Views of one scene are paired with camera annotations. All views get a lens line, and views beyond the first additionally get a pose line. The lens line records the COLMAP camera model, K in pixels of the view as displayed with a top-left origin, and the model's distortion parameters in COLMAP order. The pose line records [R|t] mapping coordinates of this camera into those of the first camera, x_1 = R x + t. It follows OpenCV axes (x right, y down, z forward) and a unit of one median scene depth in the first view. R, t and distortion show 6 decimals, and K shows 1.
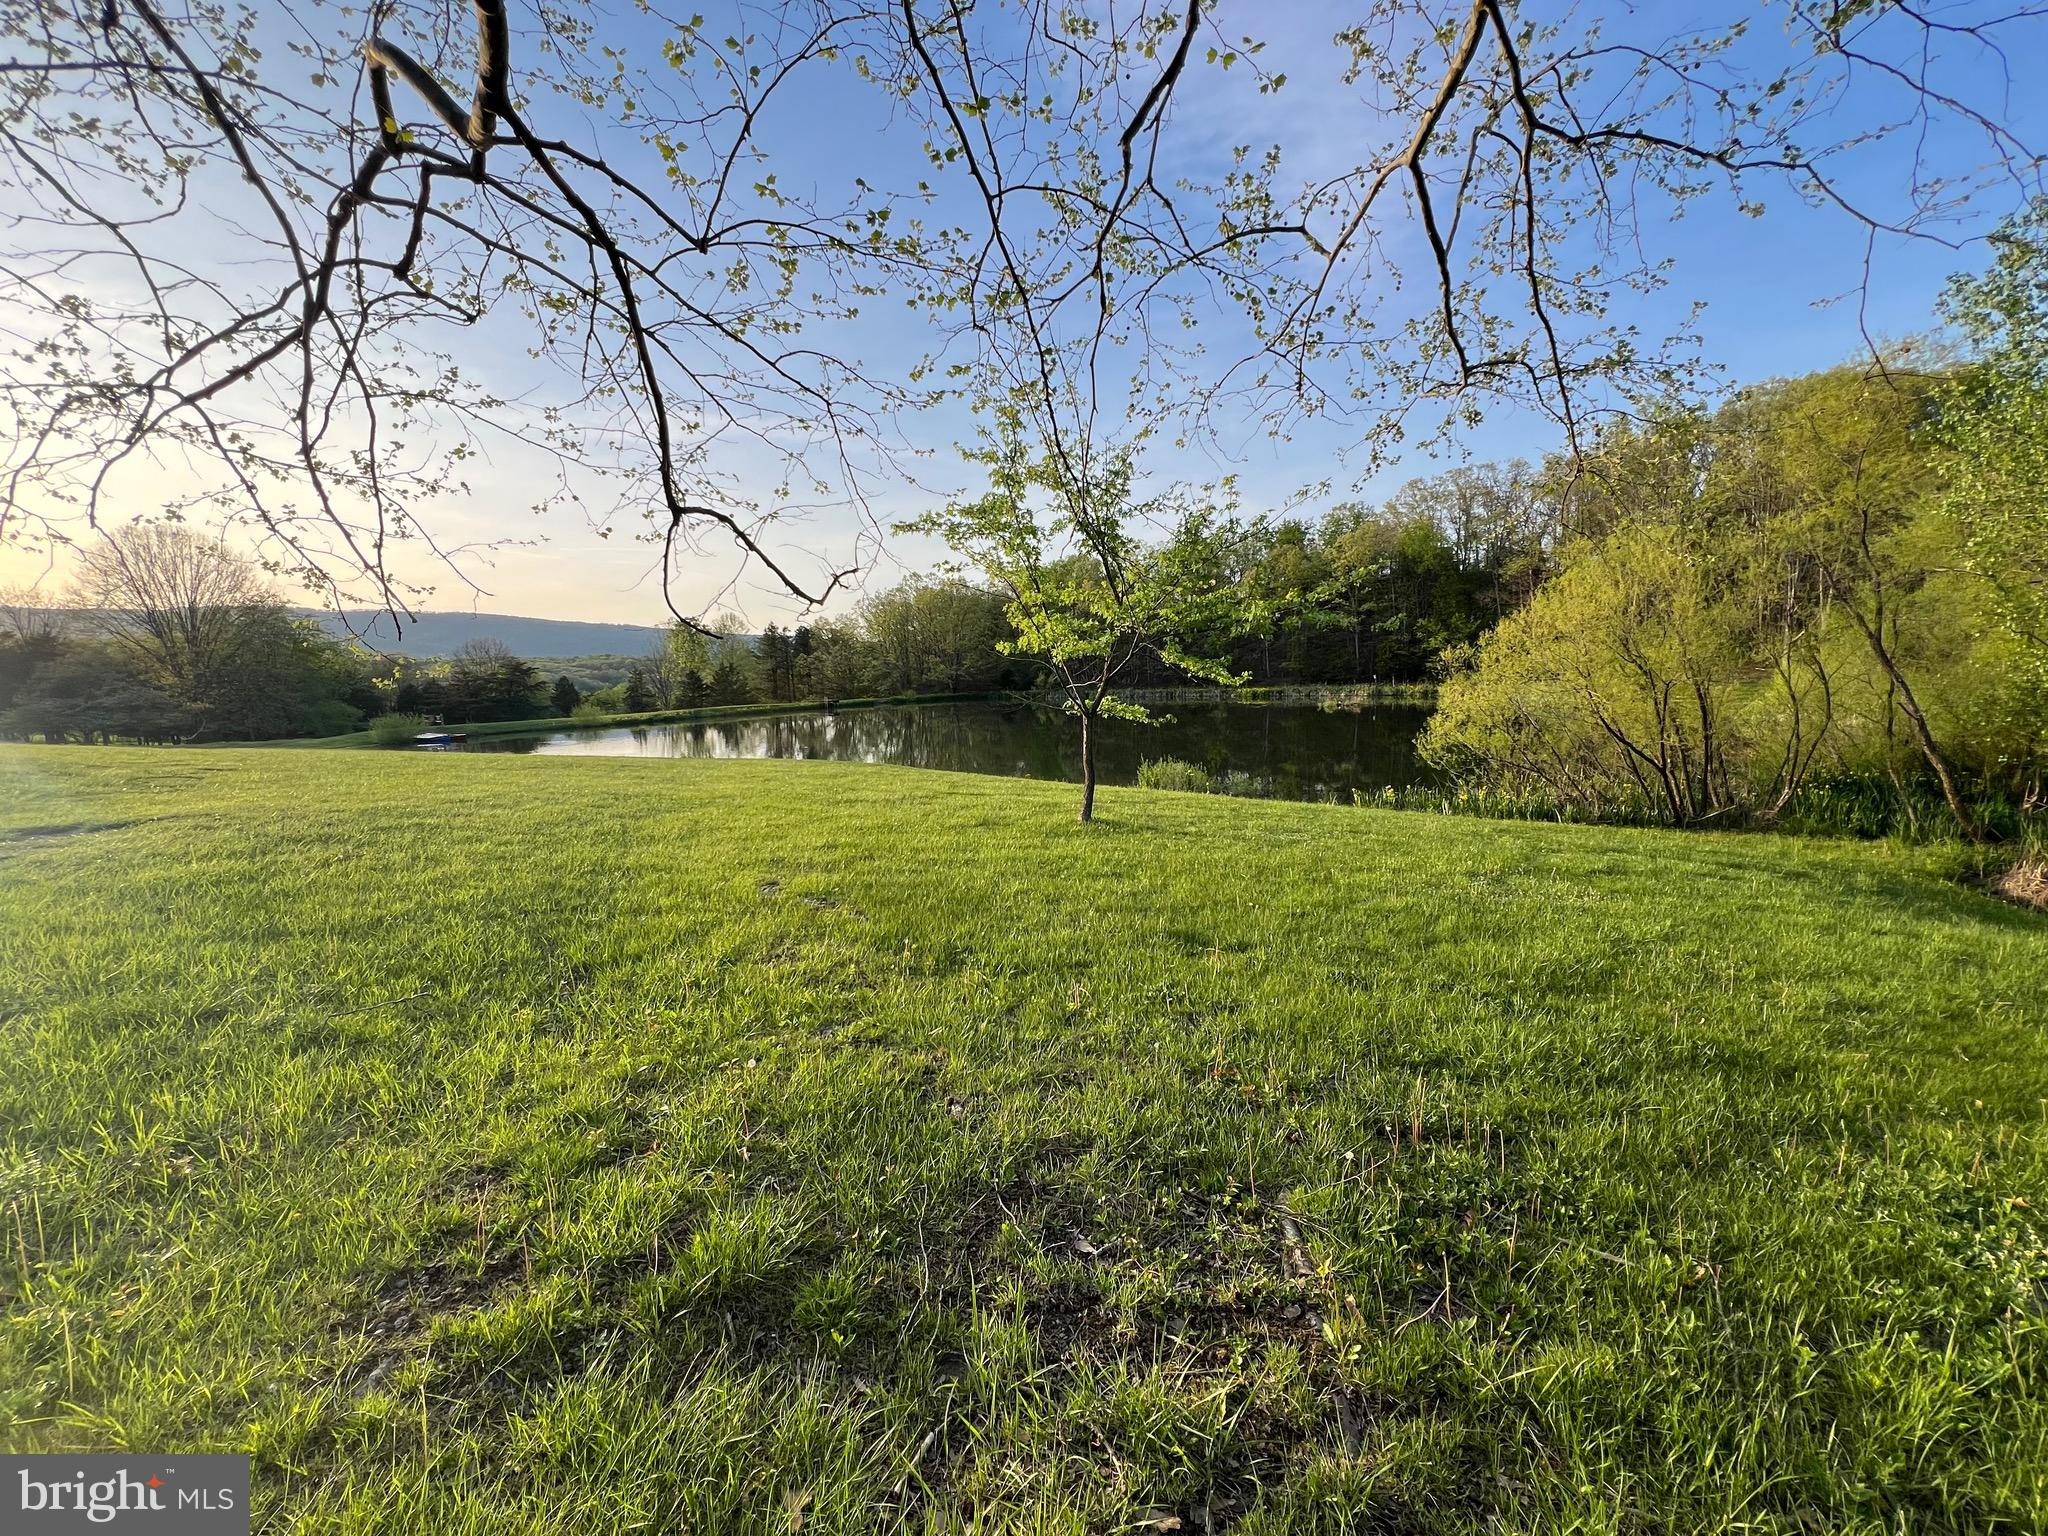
lens RADIAL K [[818.2, 0, 1021.0], [0, 818.2, 765.7], [0, 0, 1]] dist [0.000759, 0.000128]
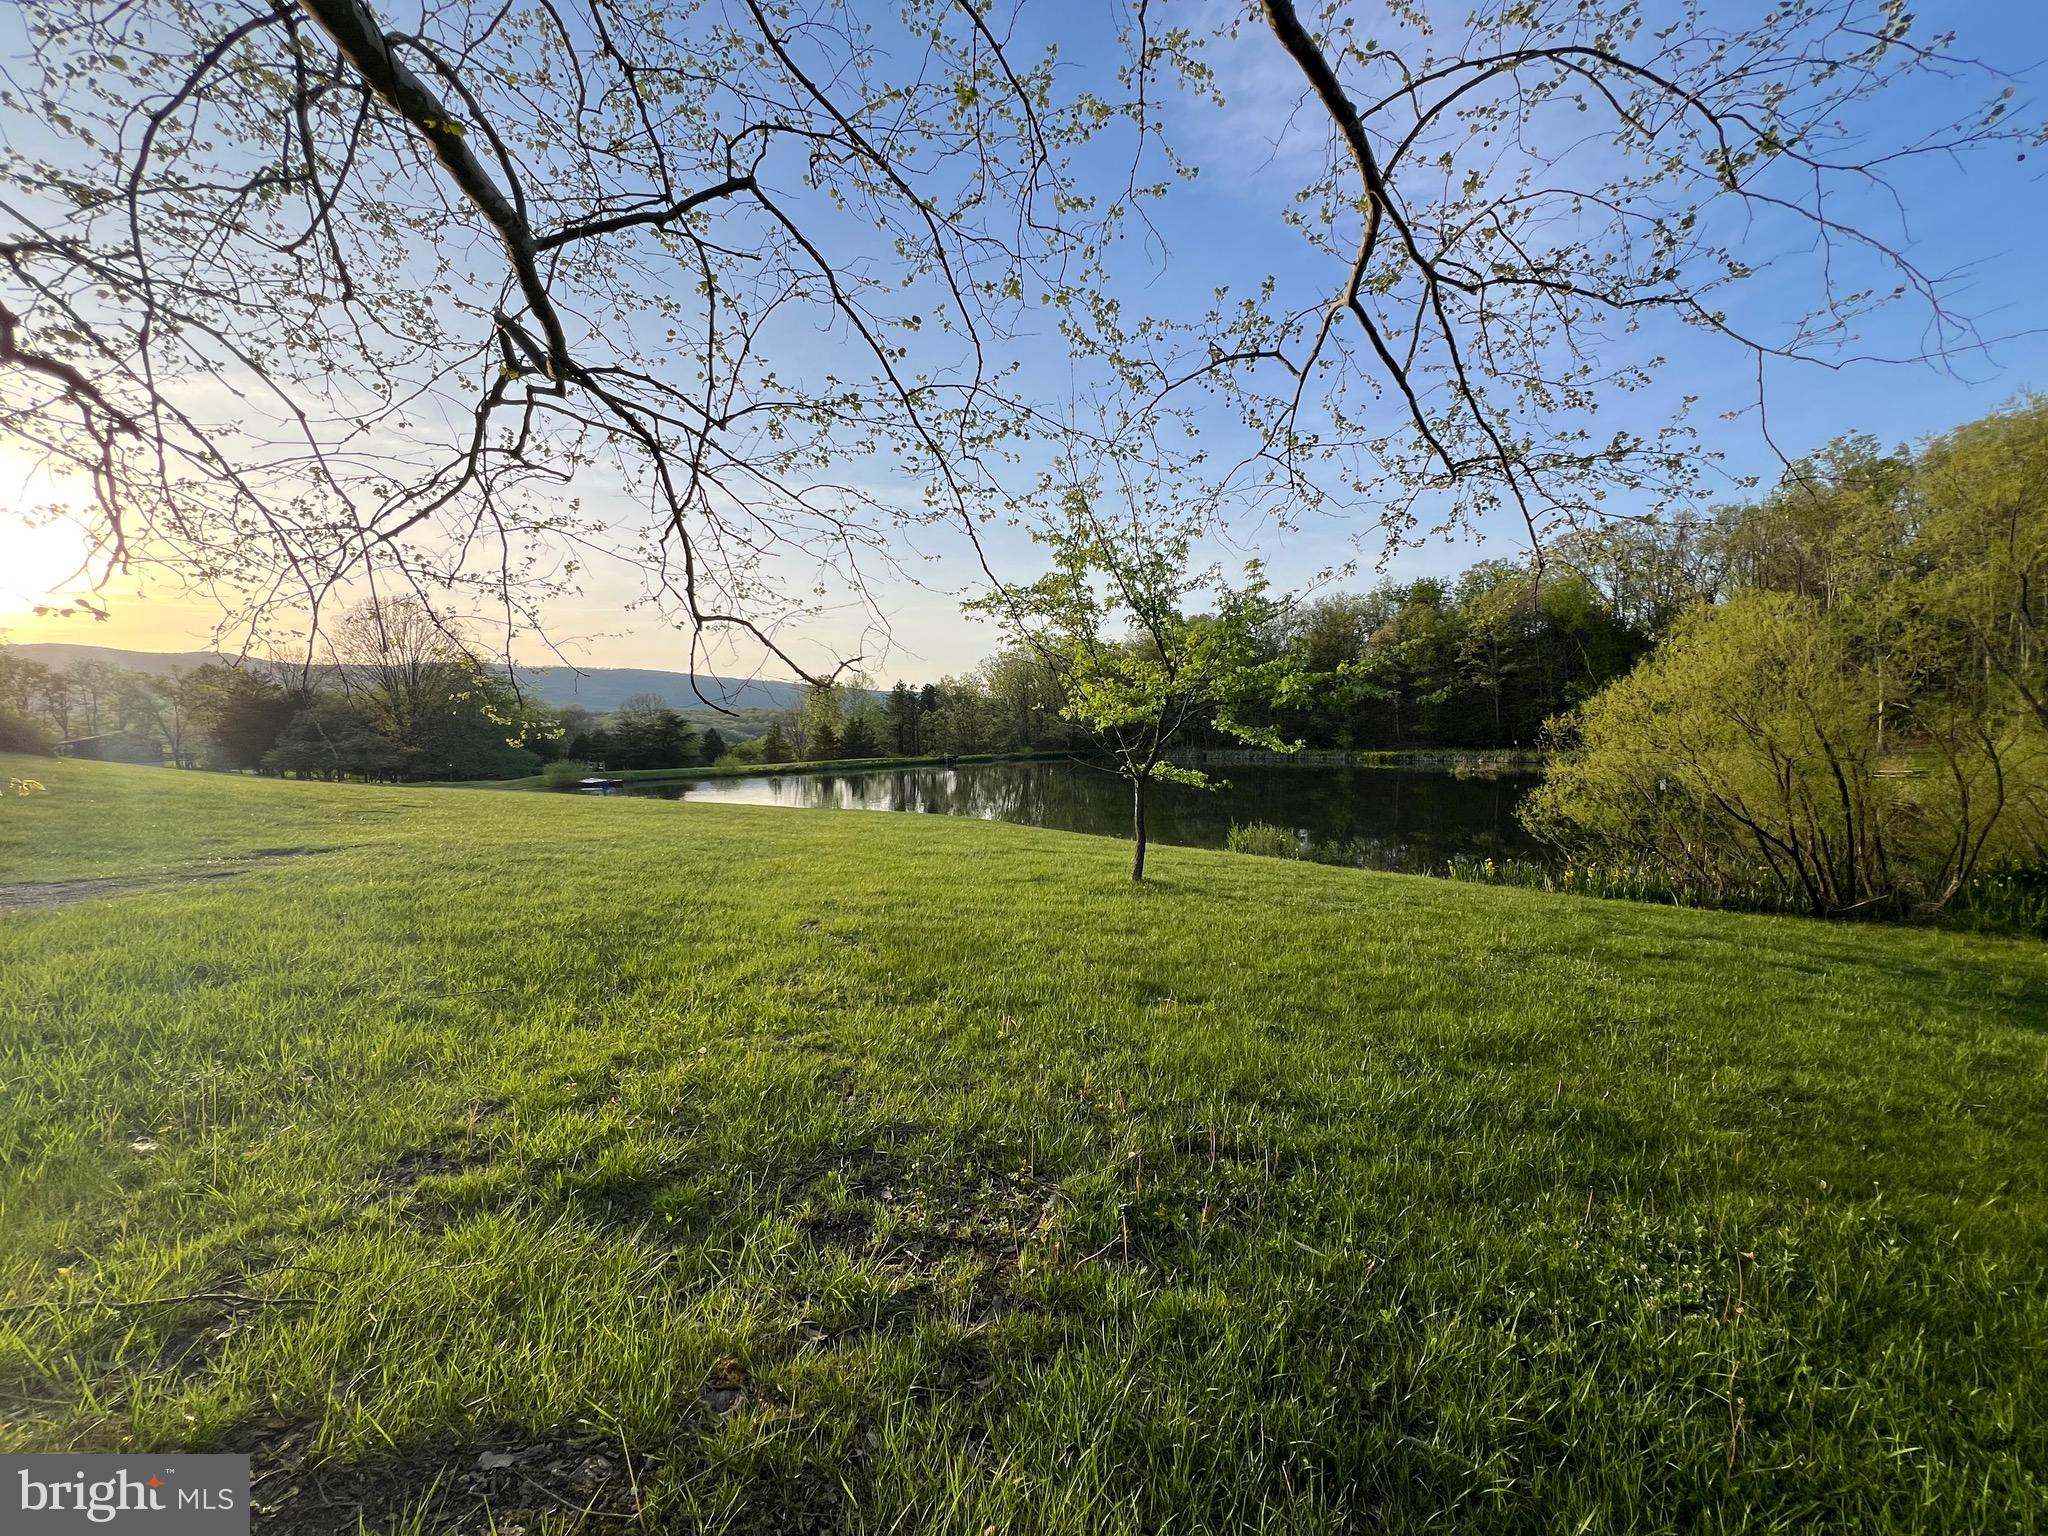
lens RADIAL K [[818.2, 0, 1020.1], [0, 818.2, 765.9], [0, 0, 1]] dist [0.000759, 0.000128]
pose [[0.988634, 0.021708, -0.148770, 0.085820], [-0.032016, 0.997222, -0.067250, -0.003151], [0.146897, 0.071248, 0.986583, -0.057362]]
